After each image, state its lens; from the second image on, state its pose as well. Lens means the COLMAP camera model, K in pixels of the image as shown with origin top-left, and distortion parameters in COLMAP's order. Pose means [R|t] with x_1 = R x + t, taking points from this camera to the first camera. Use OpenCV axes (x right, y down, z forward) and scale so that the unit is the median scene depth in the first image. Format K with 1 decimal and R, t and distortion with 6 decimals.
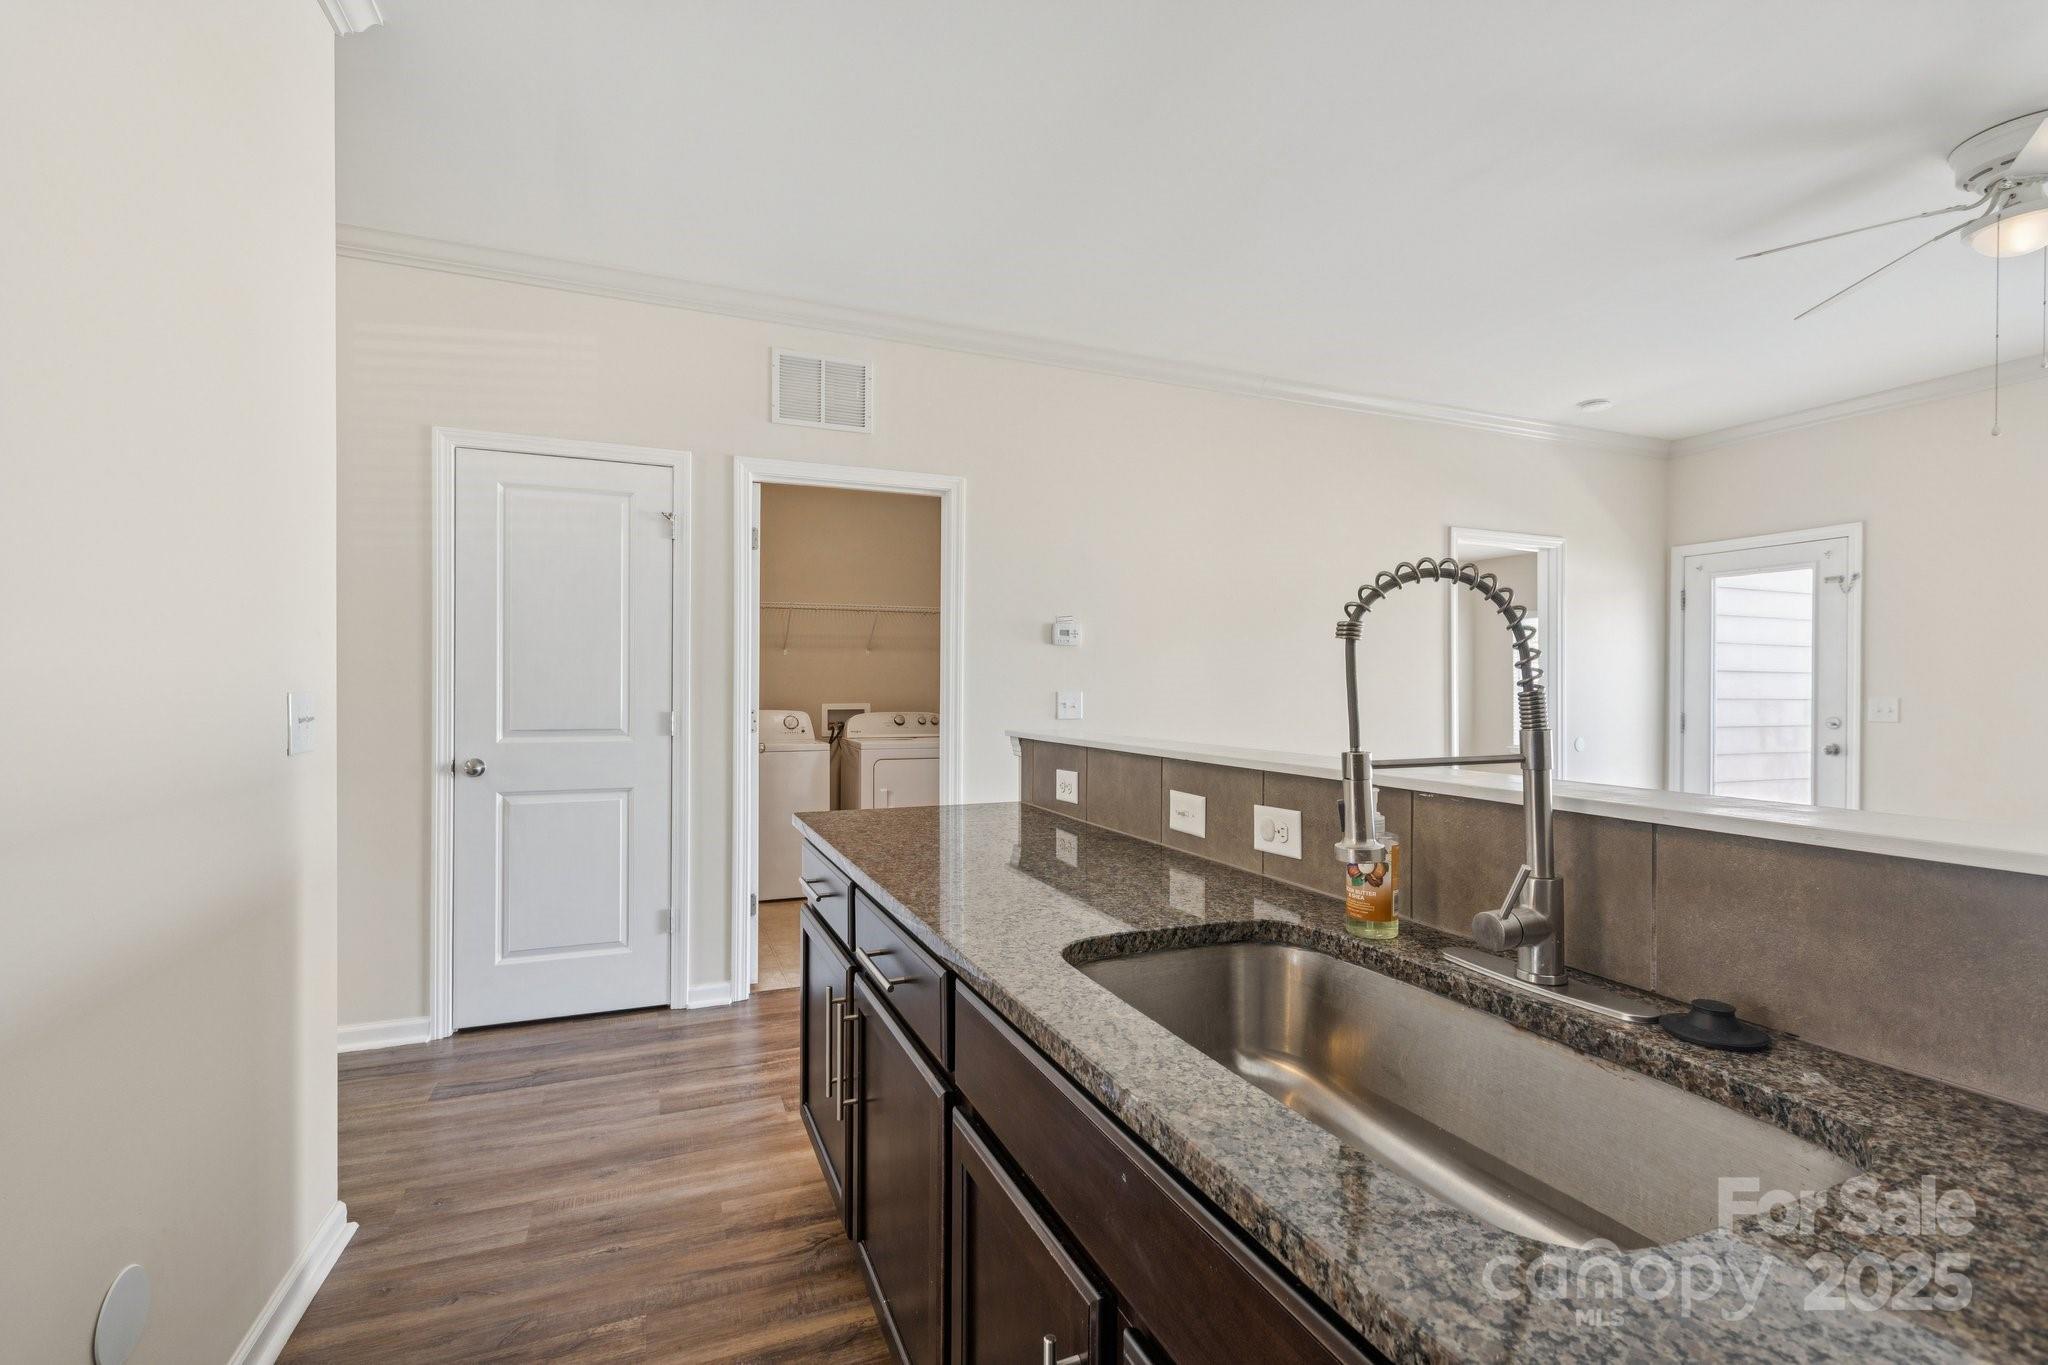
lens RADIAL K [[921.2, 0, 1029.7], [0, 921.2, 686.6], [0, 0, 1]] dist [-0.000362, 0.000314]
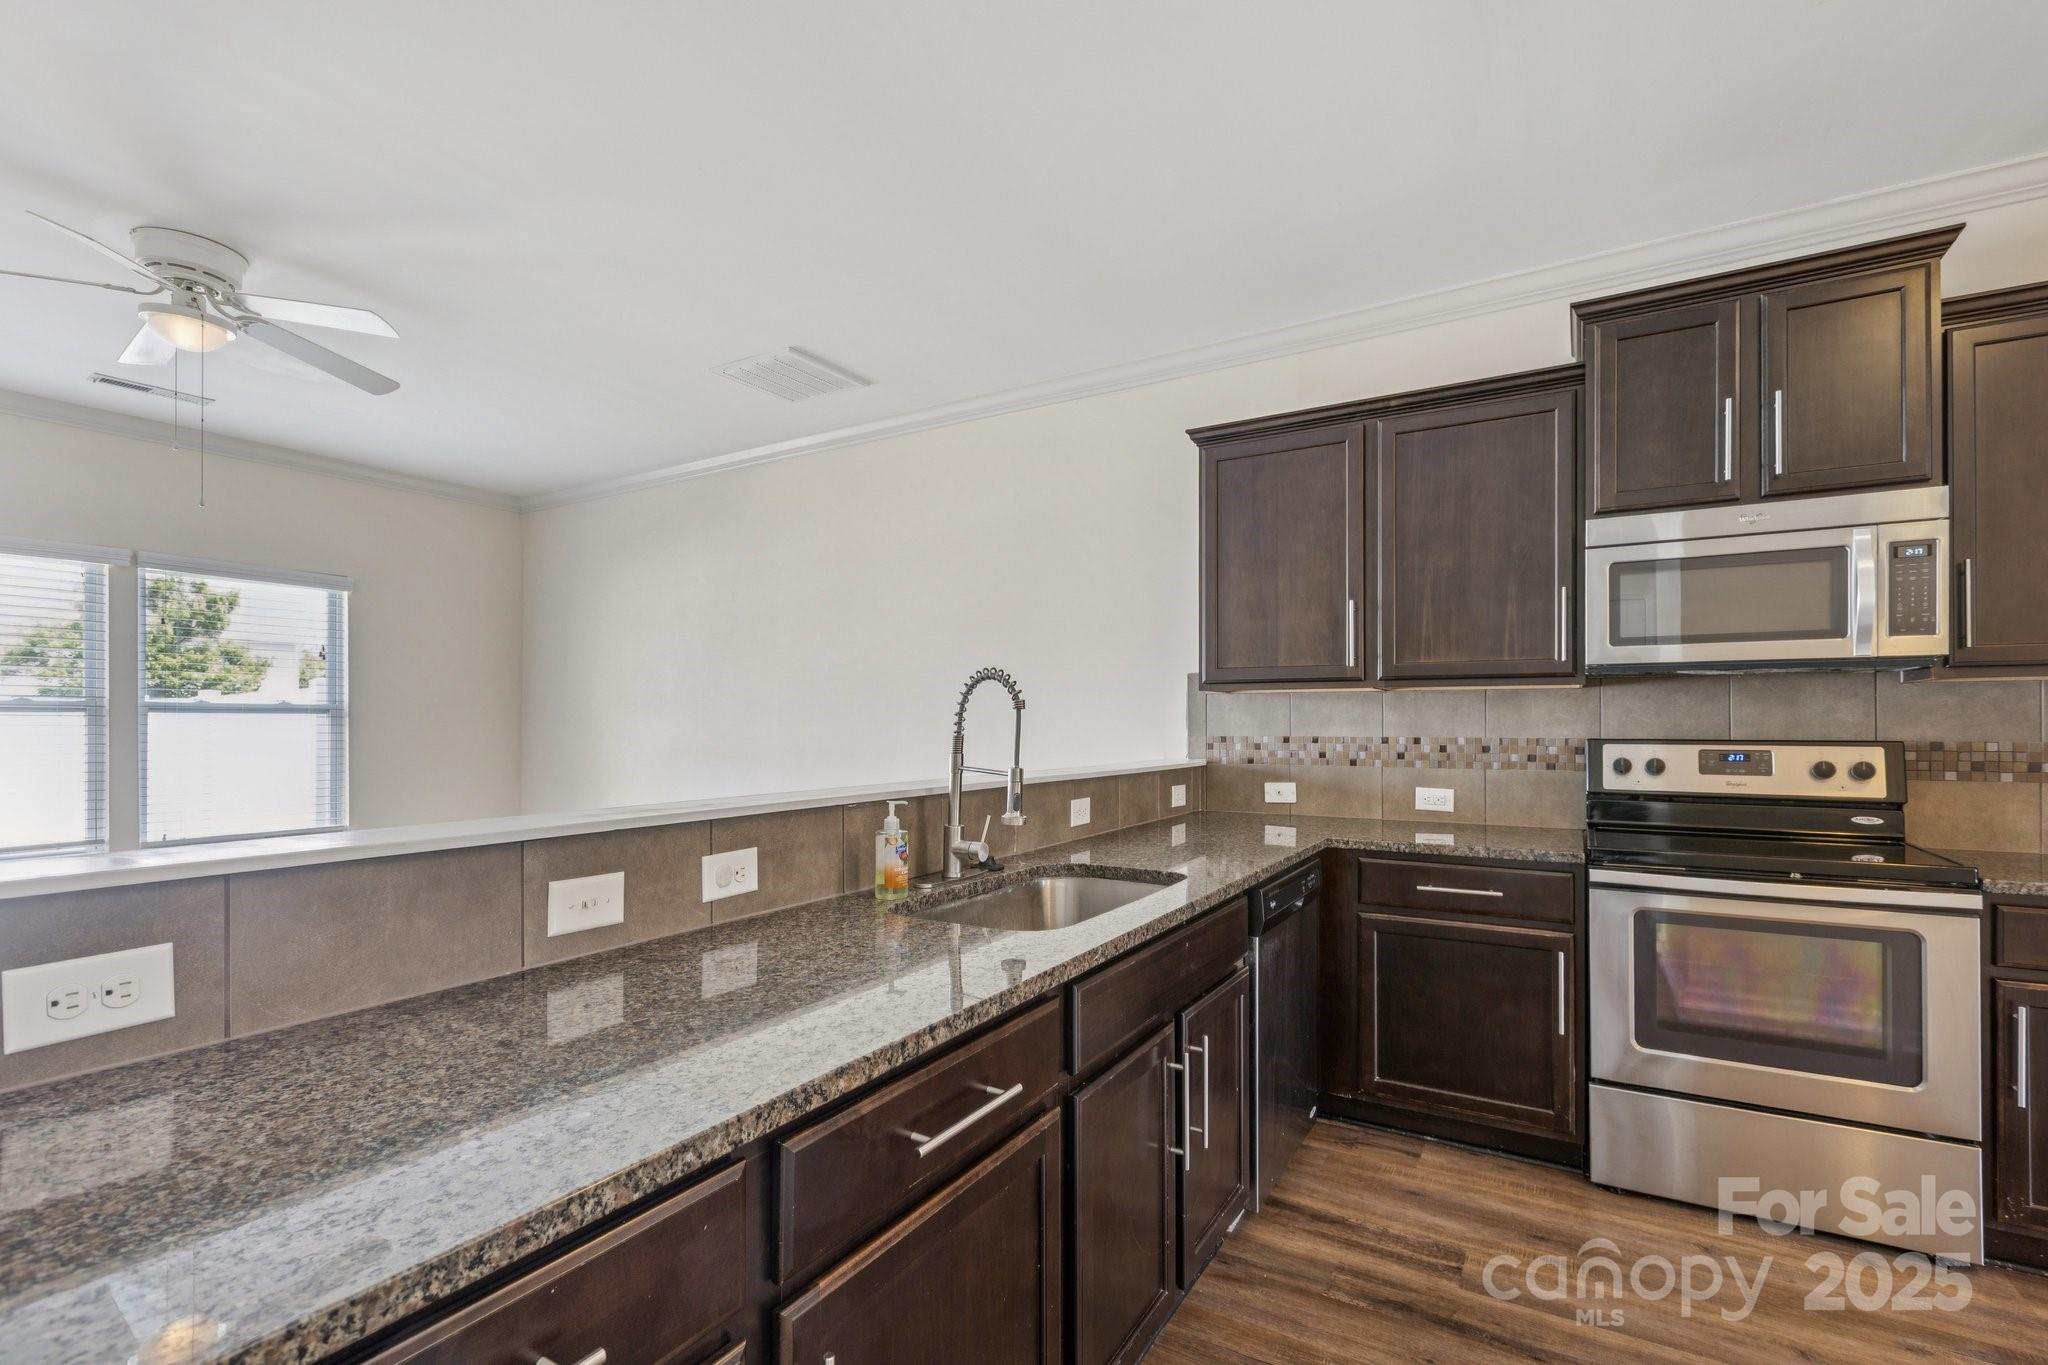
lens RADIAL K [[921.2, 0, 1029.7], [0, 921.2, 686.6], [0, 0, 1]] dist [-0.000362, 0.000314]
pose [[-0.585979, 0.013494, 0.810214, -0.816339], [-0.012326, 0.999597, -0.025563, -0.037373], [-0.810233, -0.024966, -0.585577, 1.382707]]
